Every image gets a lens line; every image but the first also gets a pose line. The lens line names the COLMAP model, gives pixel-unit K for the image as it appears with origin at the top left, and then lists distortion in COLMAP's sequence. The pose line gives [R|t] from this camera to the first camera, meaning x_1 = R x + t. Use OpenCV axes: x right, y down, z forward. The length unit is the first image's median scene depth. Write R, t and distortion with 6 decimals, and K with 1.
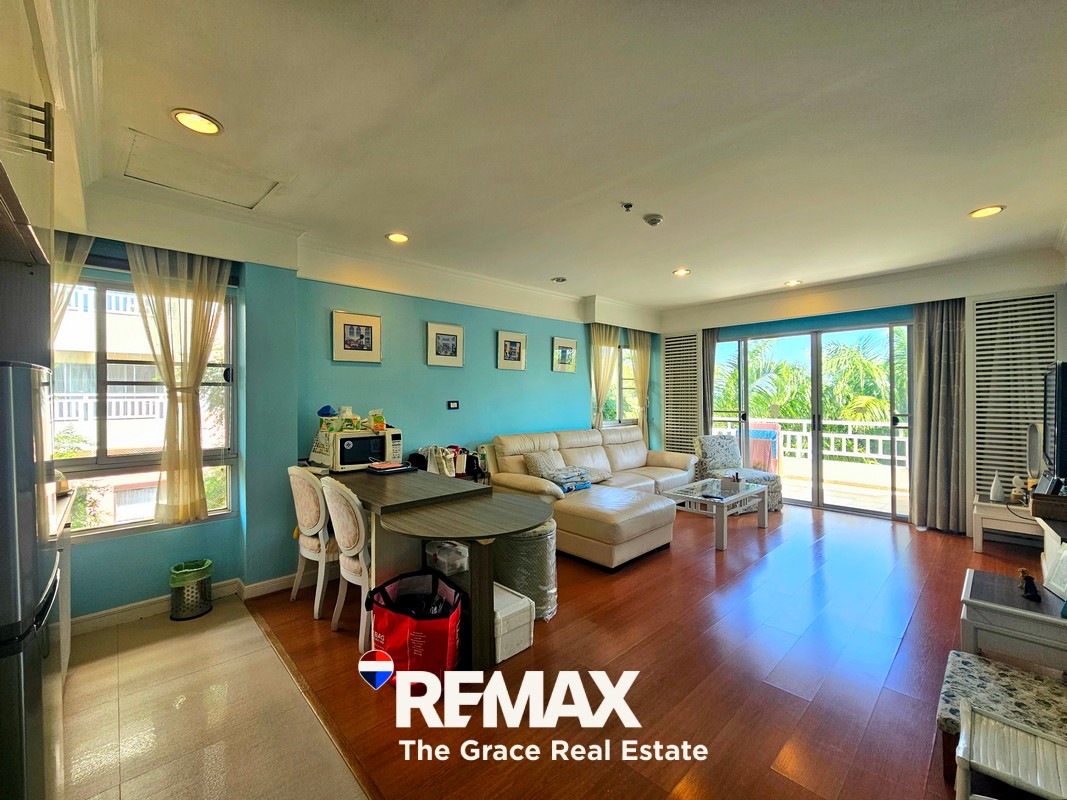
lens RADIAL K [[445.2, 0, 543.8], [0, 445.2, 399.6], [0, 0, 1]] dist [-0.004764, 0.001999]
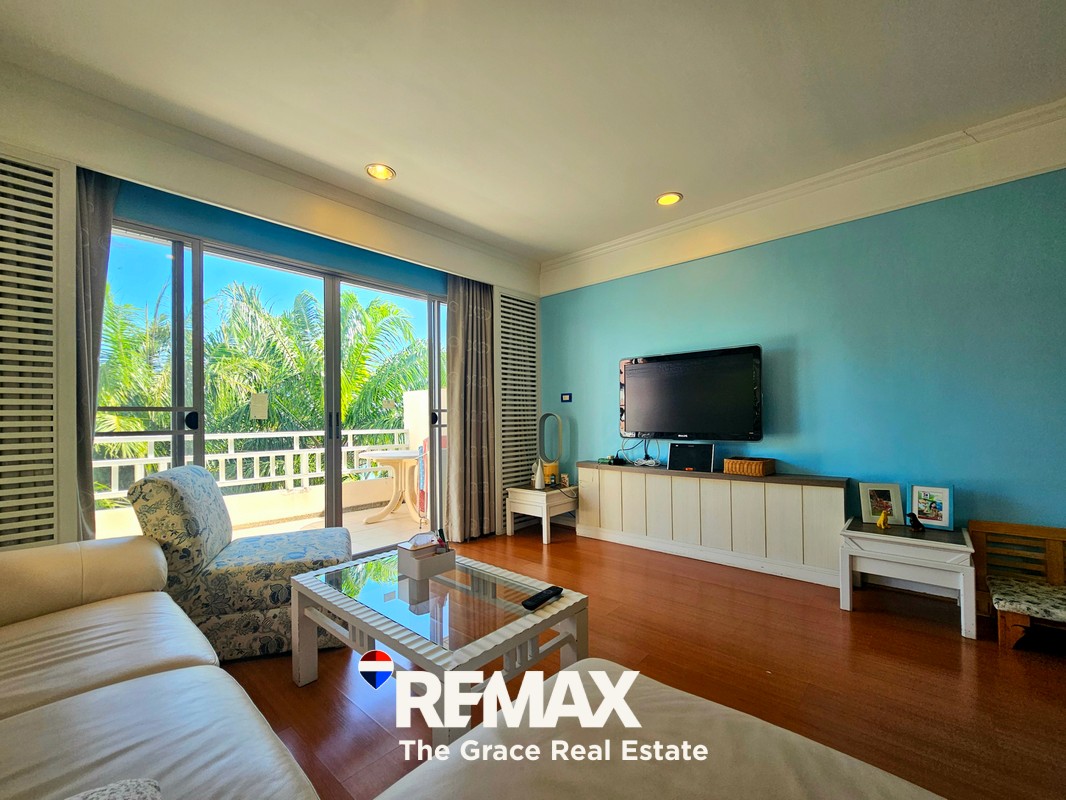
lens RADIAL K [[444.8, 0, 535.8], [0, 444.8, 415.8], [0, 0, 1]] dist [-0.004764, 0.001999]
pose [[-0.093730, 0.012635, 0.995517, -0.009846], [0.016560, 0.999801, -0.011131, 0.057956], [-0.995460, 0.015443, -0.093921, 0.909069]]
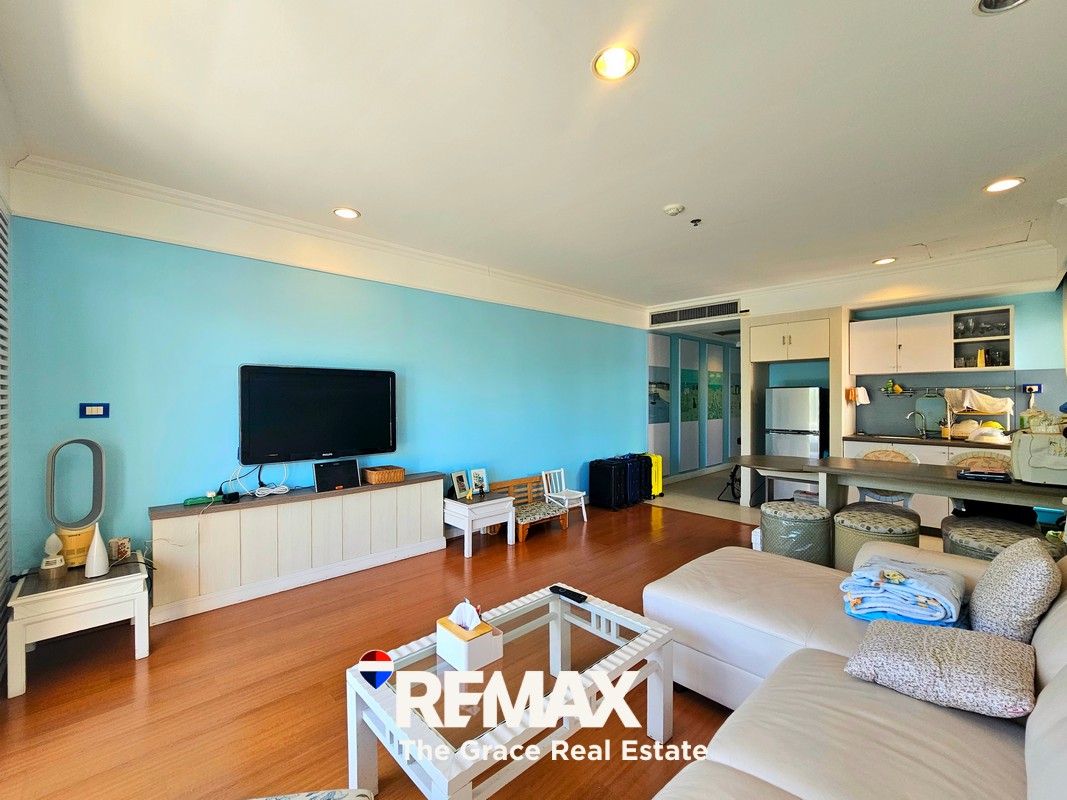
lens RADIAL K [[445.2, 0, 533.6], [0, 445.2, 398.1], [0, 0, 1]] dist [-0.004764, 0.001999]
pose [[-0.999972, 0.006677, -0.003251, 0.363766], [0.006662, 0.999966, 0.004881, -0.001674], [0.003284, 0.004859, -0.999983, 1.290756]]
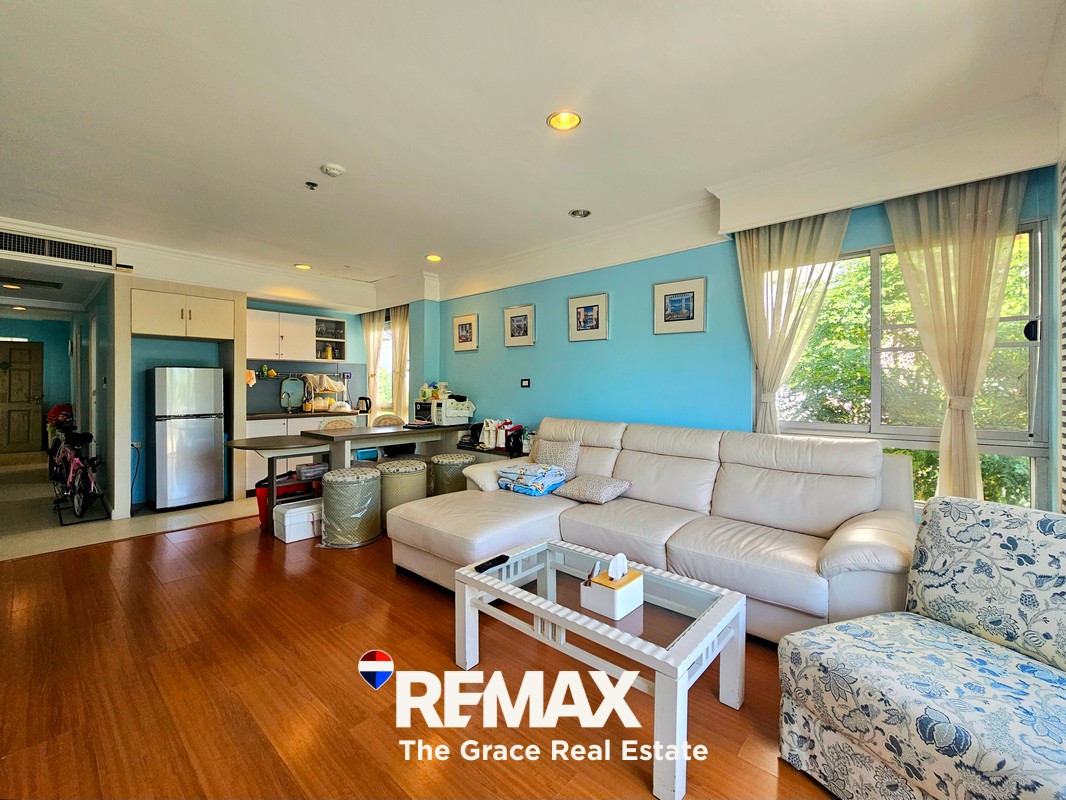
lens RADIAL K [[444.8, 0, 545.0], [0, 444.8, 383.5], [0, 0, 1]] dist [-0.004764, 0.001999]
pose [[0.101246, -0.002159, -0.994859, 0.771905], [-0.005204, 0.999983, -0.002700, 0.015099], [0.994848, 0.005450, 0.101233, 0.881946]]
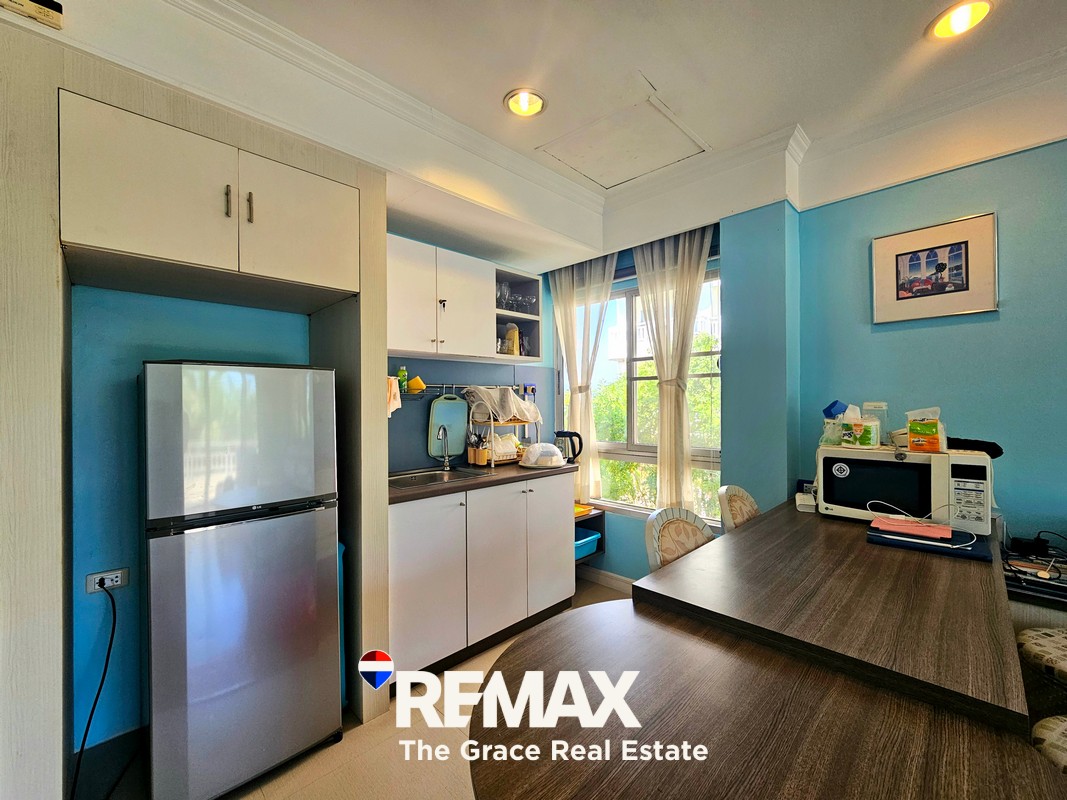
lens RADIAL K [[445.2, 0, 539.4], [0, 445.2, 403.9], [0, 0, 1]] dist [-0.004764, 0.001999]
pose [[0.038496, 0.004800, -0.999247, 0.071248], [0.004827, 0.999976, 0.004990, 0.009436], [0.999247, -0.005016, 0.038471, 0.412519]]
